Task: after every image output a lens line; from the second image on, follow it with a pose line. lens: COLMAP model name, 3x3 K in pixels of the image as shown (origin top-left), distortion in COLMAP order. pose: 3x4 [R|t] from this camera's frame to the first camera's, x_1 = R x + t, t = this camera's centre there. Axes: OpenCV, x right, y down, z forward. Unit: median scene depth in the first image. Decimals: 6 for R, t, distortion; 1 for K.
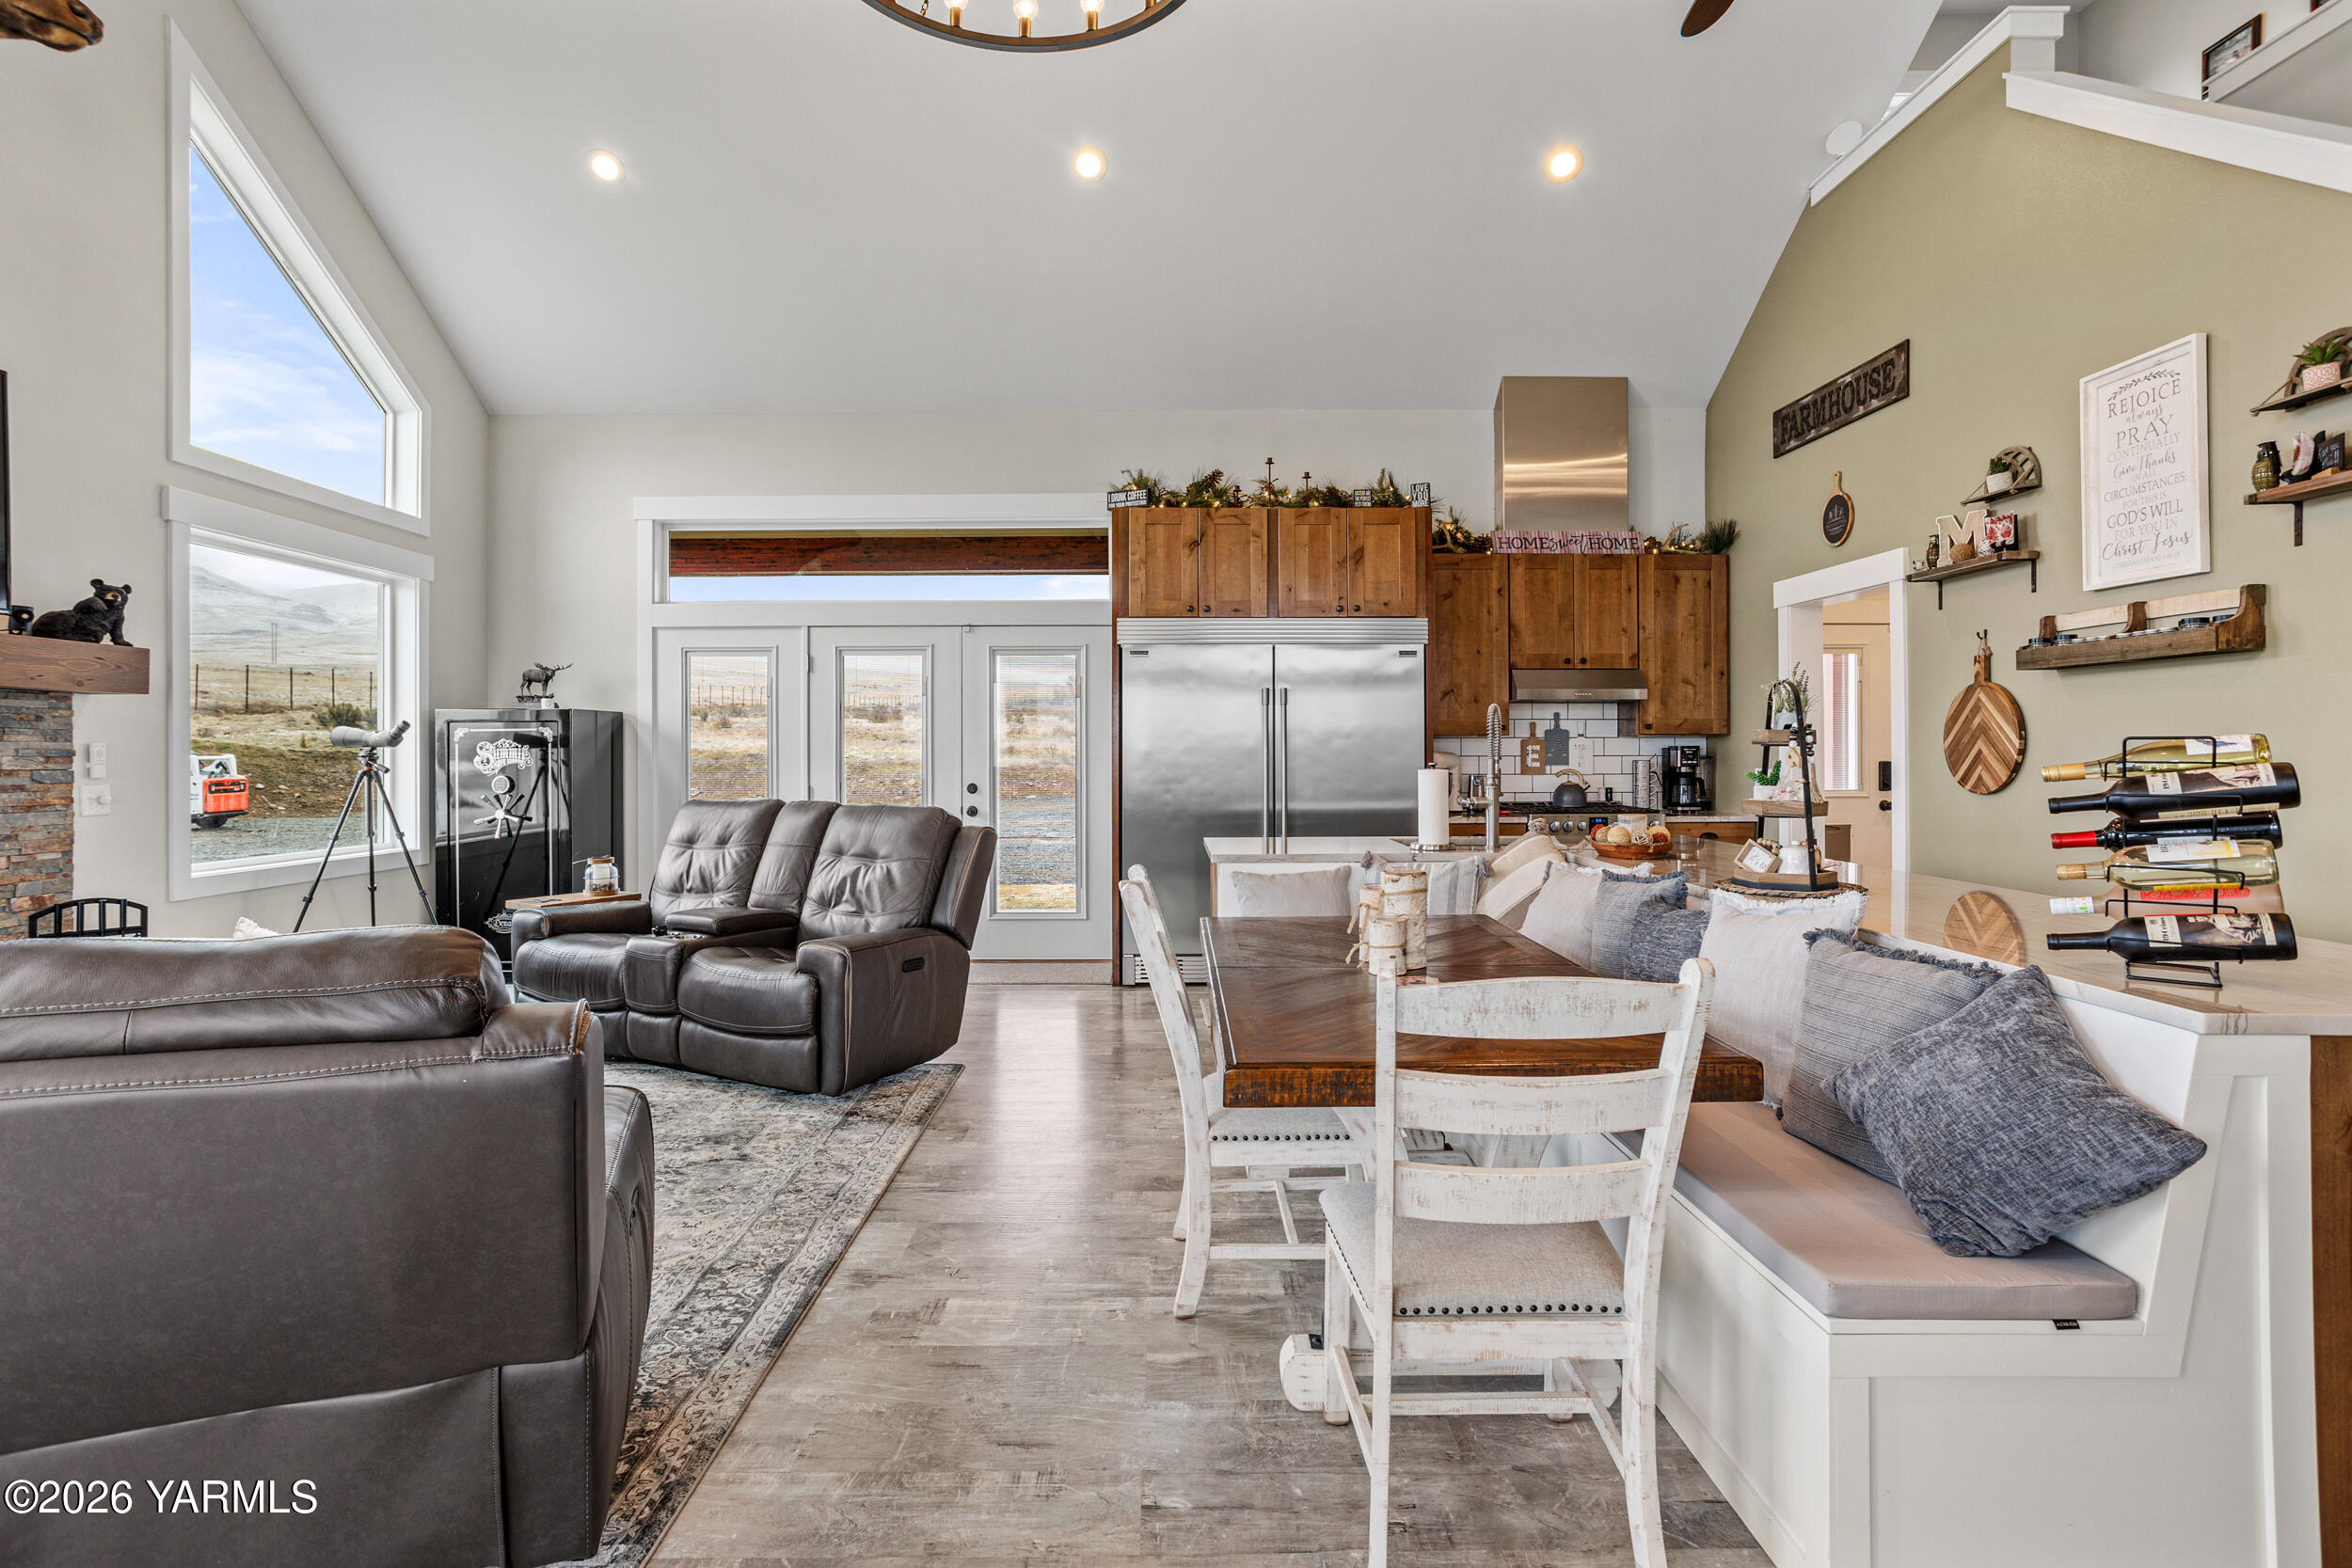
lens RADIAL K [[1163.7, 0, 1166.4], [0, 1163.7, 745.2], [0, 0, 1]] dist [-0.055077, 0.035021]
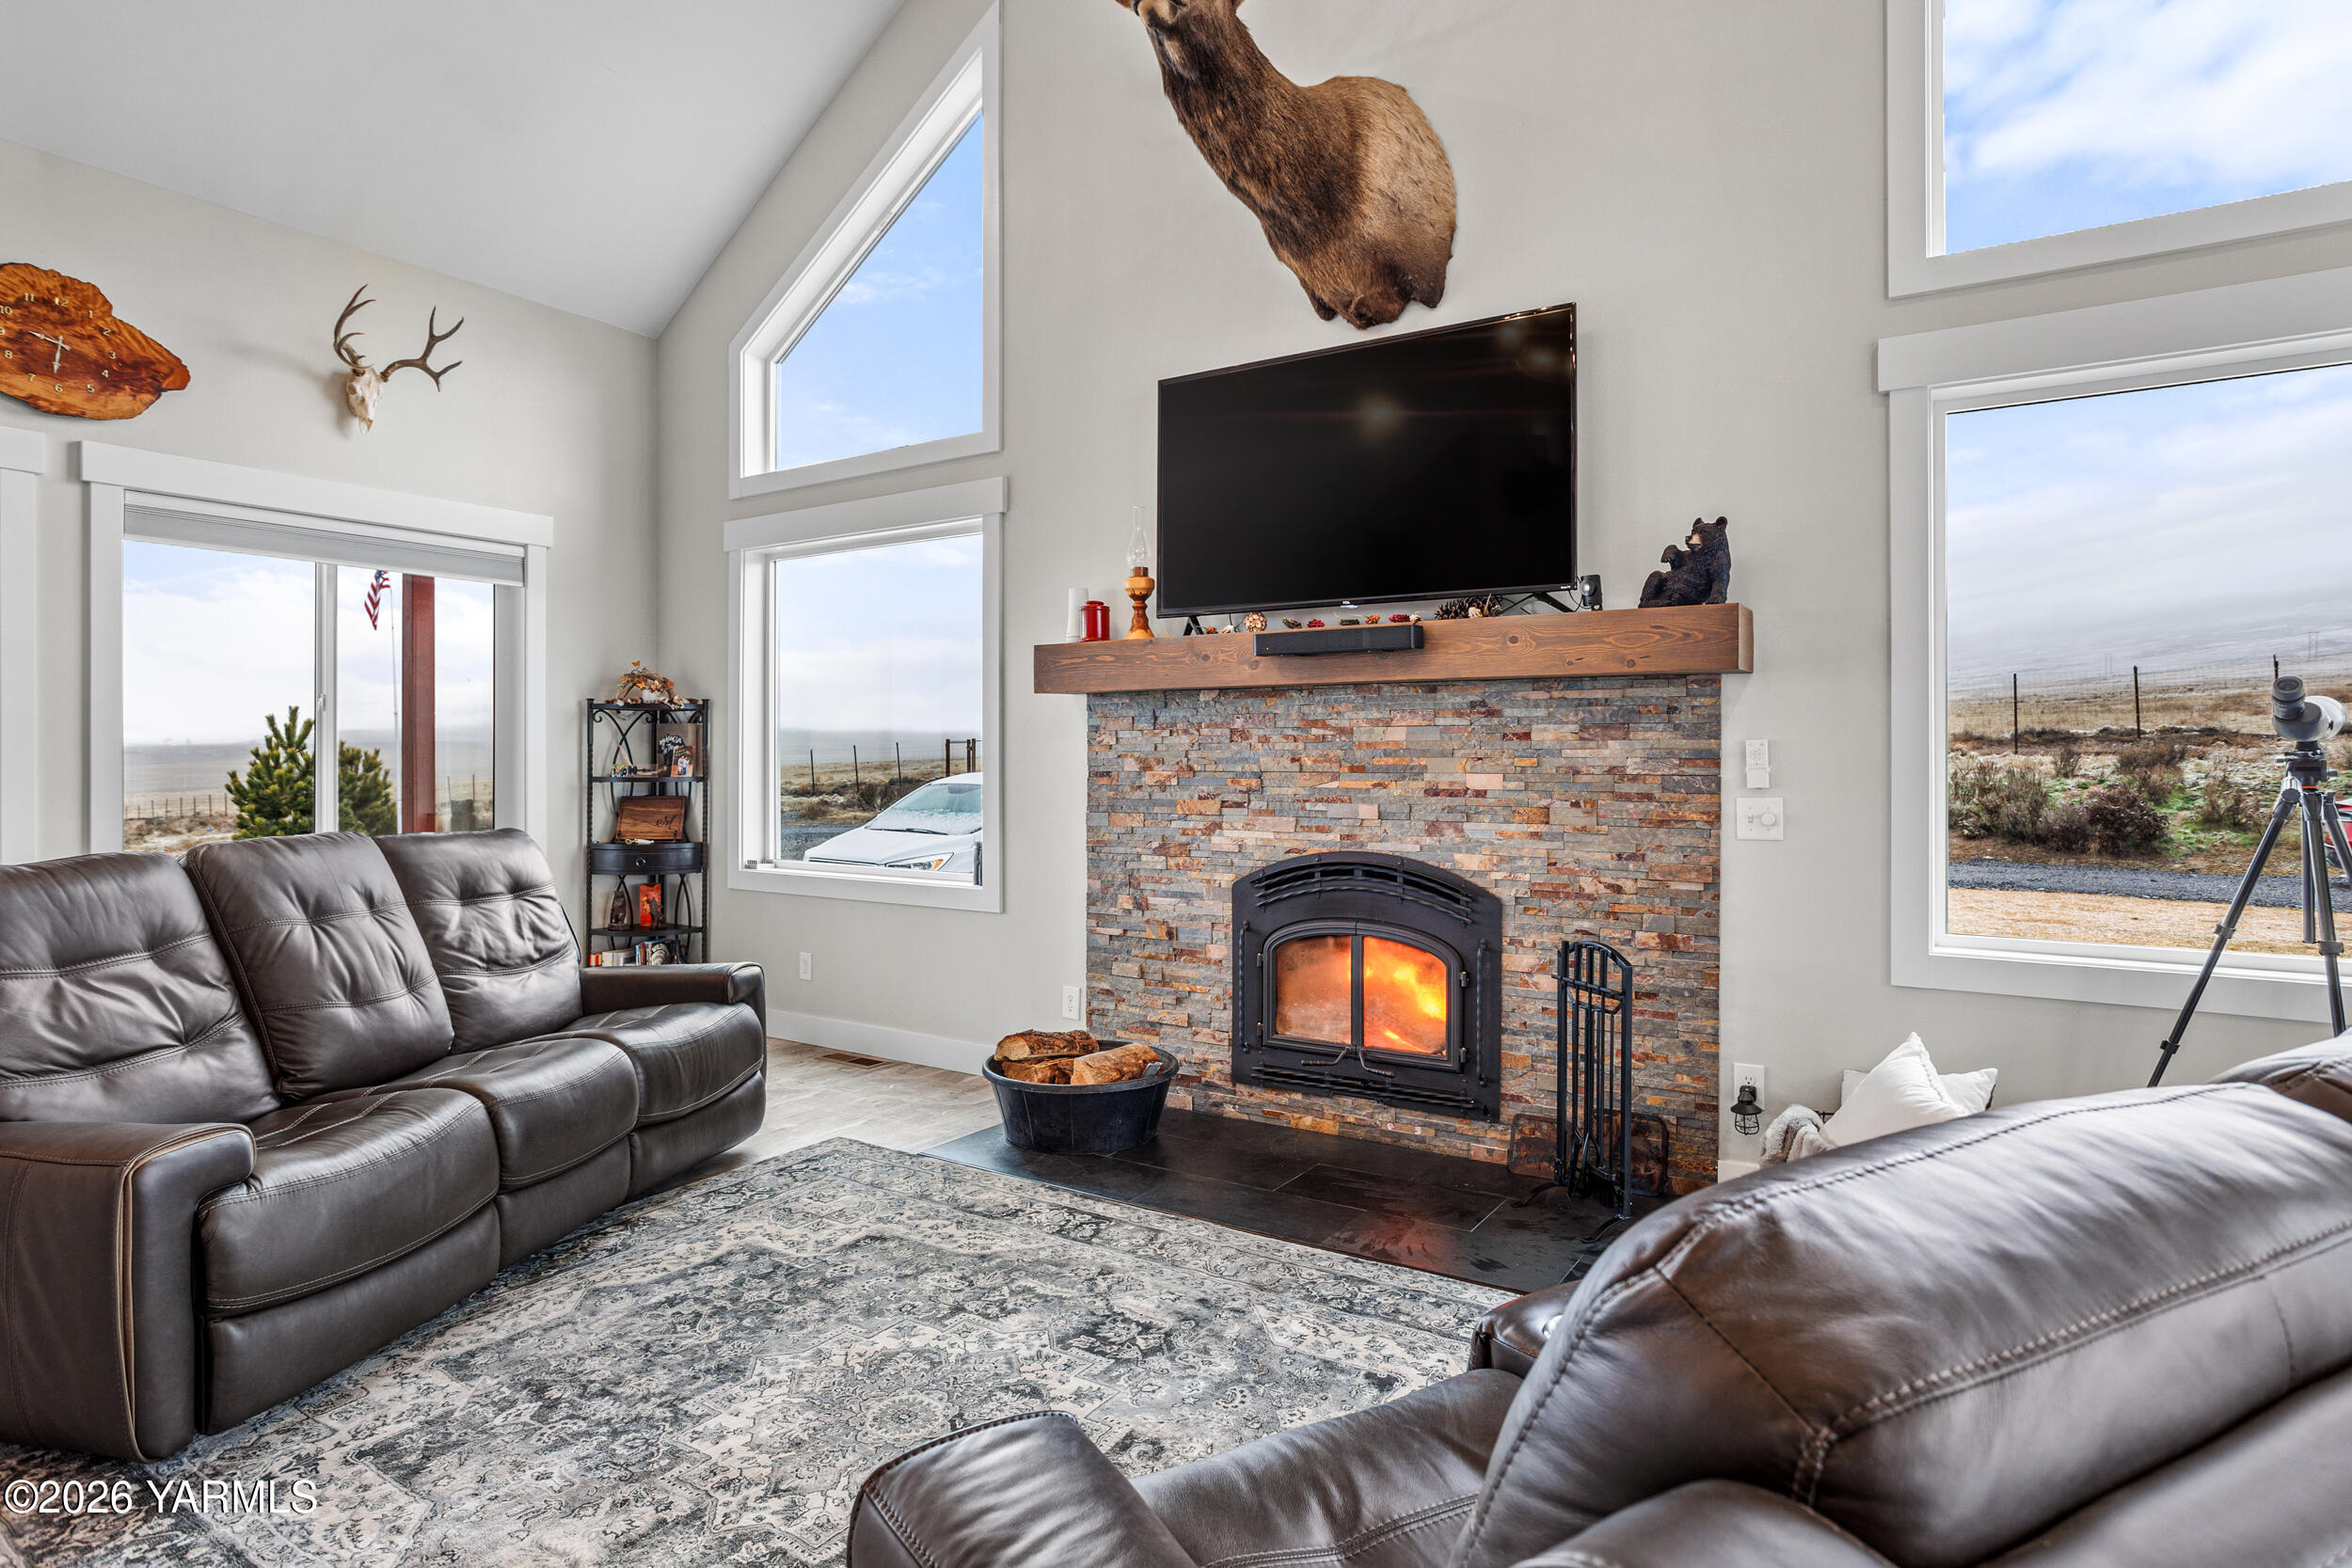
lens RADIAL K [[1284.4, 0, 1162.1], [0, 1284.4, 752.2], [0, 0, 1]] dist [-0.056876, 0.043768]
pose [[-0.552140, 0.001165, -0.833751, -0.041348], [0.007764, 0.999963, -0.003744, 0.004259], [0.833716, -0.008541, -0.552128, 0.794414]]
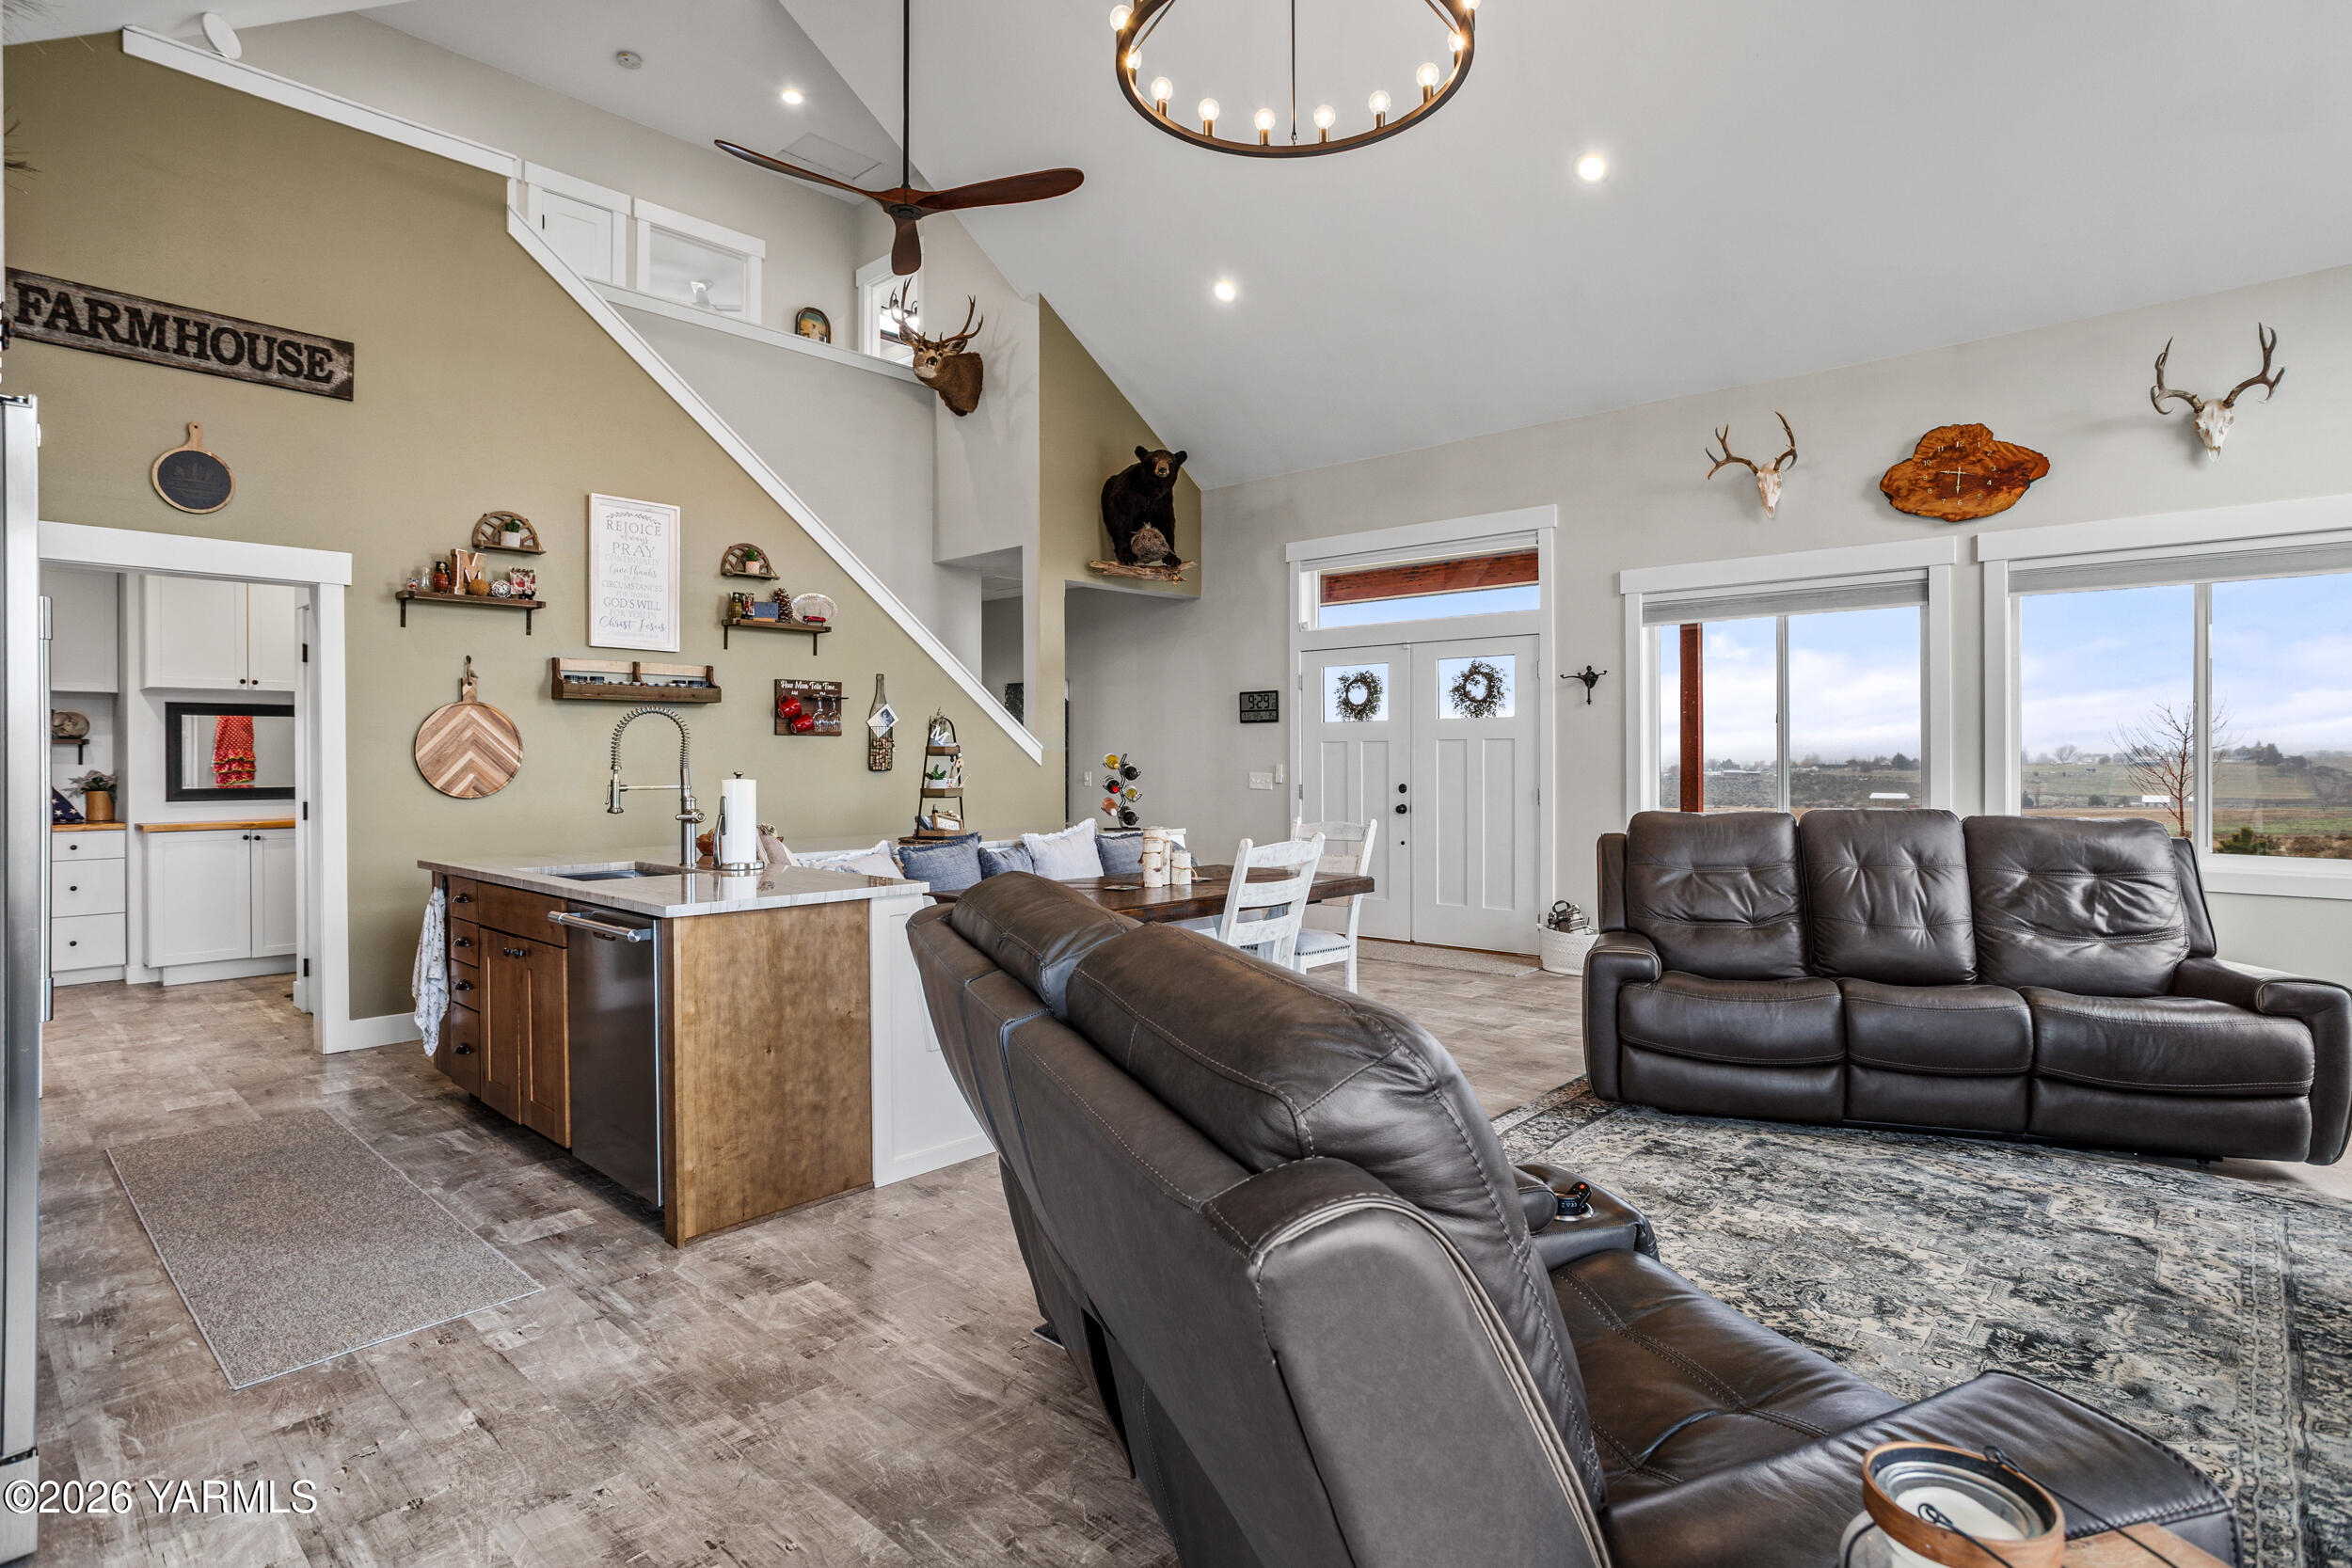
lens RADIAL K [[1198.9, 0, 1183.2], [0, 1198.9, 770.5], [0, 0, 1]] dist [-0.053905, 0.028287]
pose [[-0.738759, -0.002610, 0.673965, -0.453196], [0.000778, 0.999989, 0.004726, 0.006855], [-0.673969, 0.004016, -0.738748, 1.022821]]
